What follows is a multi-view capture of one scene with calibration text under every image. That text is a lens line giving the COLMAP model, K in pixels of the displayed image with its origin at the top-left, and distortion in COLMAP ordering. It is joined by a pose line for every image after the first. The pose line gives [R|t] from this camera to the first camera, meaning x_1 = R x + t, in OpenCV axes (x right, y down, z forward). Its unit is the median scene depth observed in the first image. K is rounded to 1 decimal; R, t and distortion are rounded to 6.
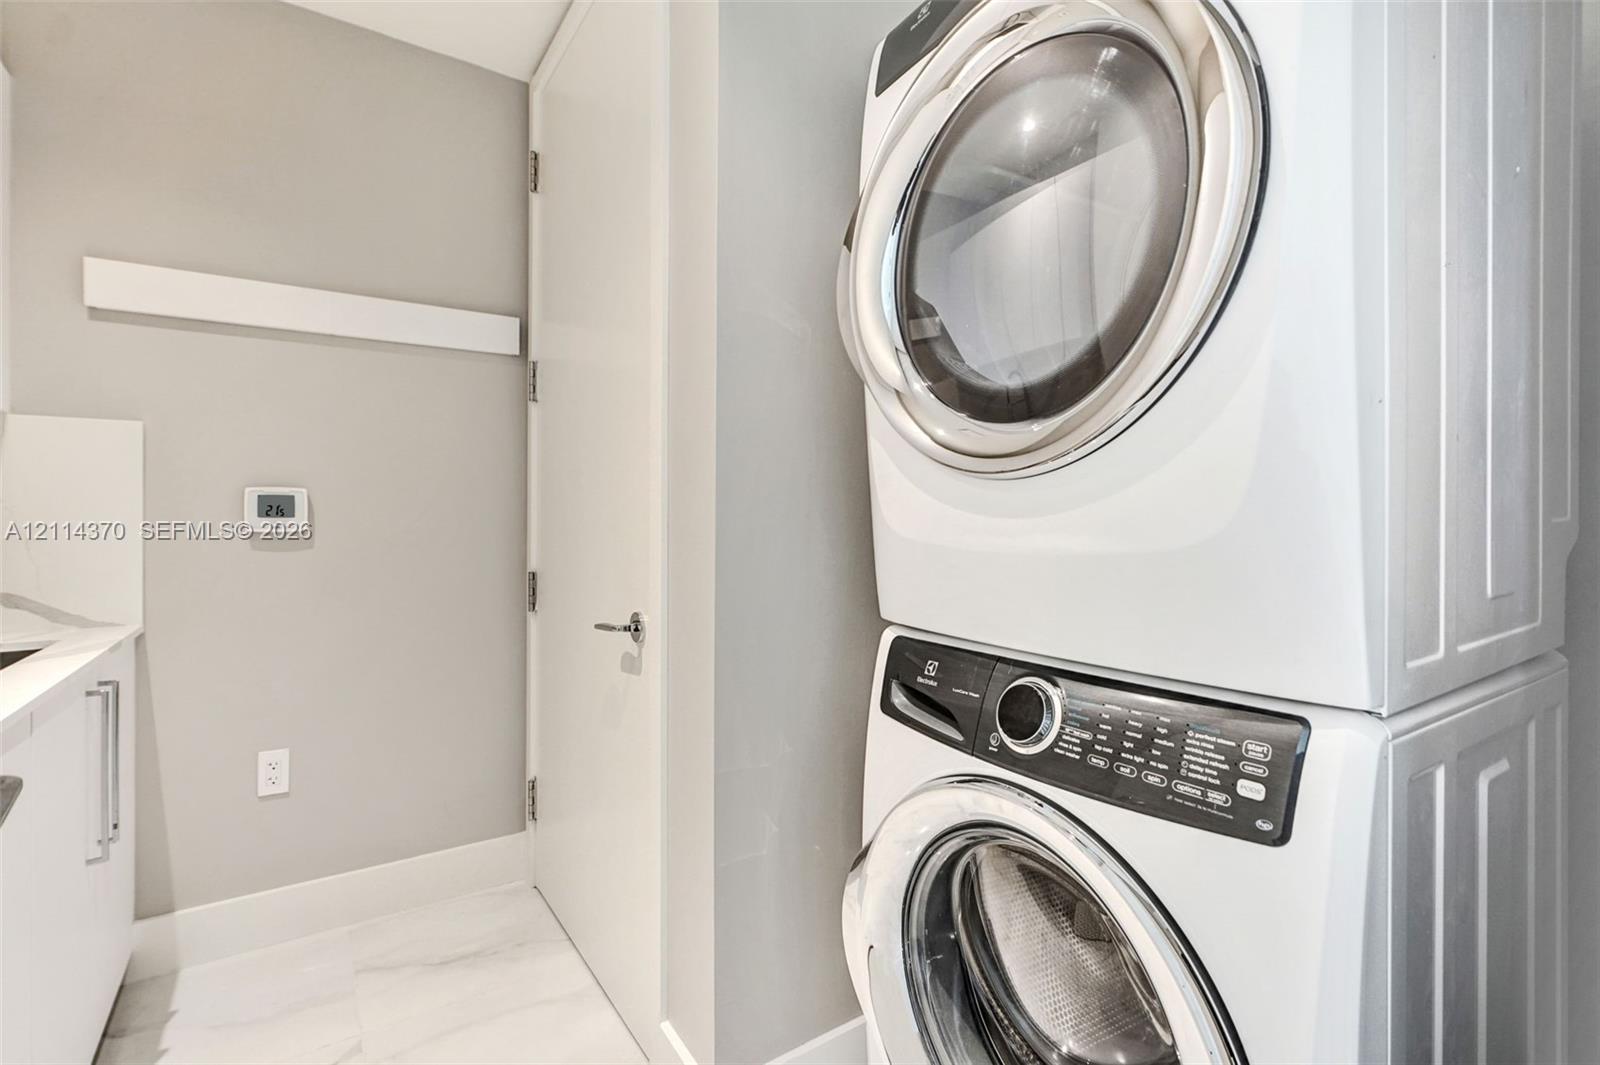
lens RADIAL K [[738.4, 0, 798.0], [0, 738.4, 522.8], [0, 0, 1]] dist [-0.003917, 0.001952]
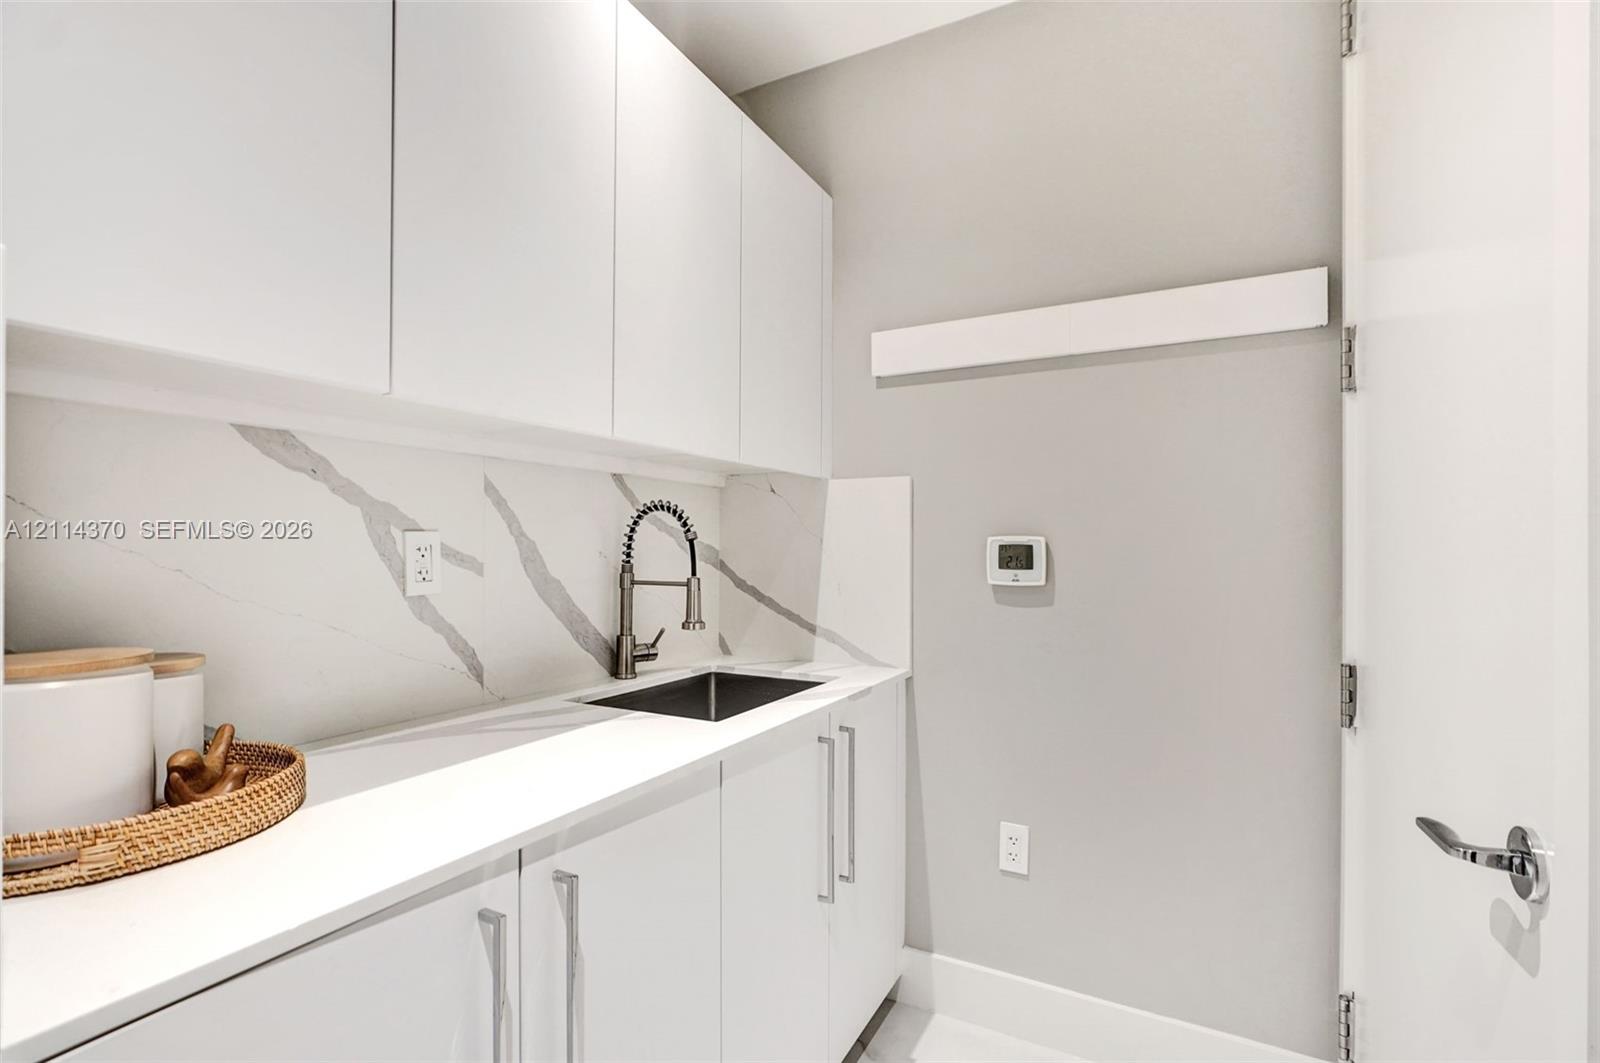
lens RADIAL K [[738.4, 0, 796.8], [0, 738.4, 538.3], [0, 0, 1]] dist [-0.003917, 0.001952]
pose [[0.460273, -0.002650, -0.887774, -0.023611], [-0.010764, 0.999905, -0.008565, -0.034341], [0.887712, 0.013498, 0.460201, 0.339340]]
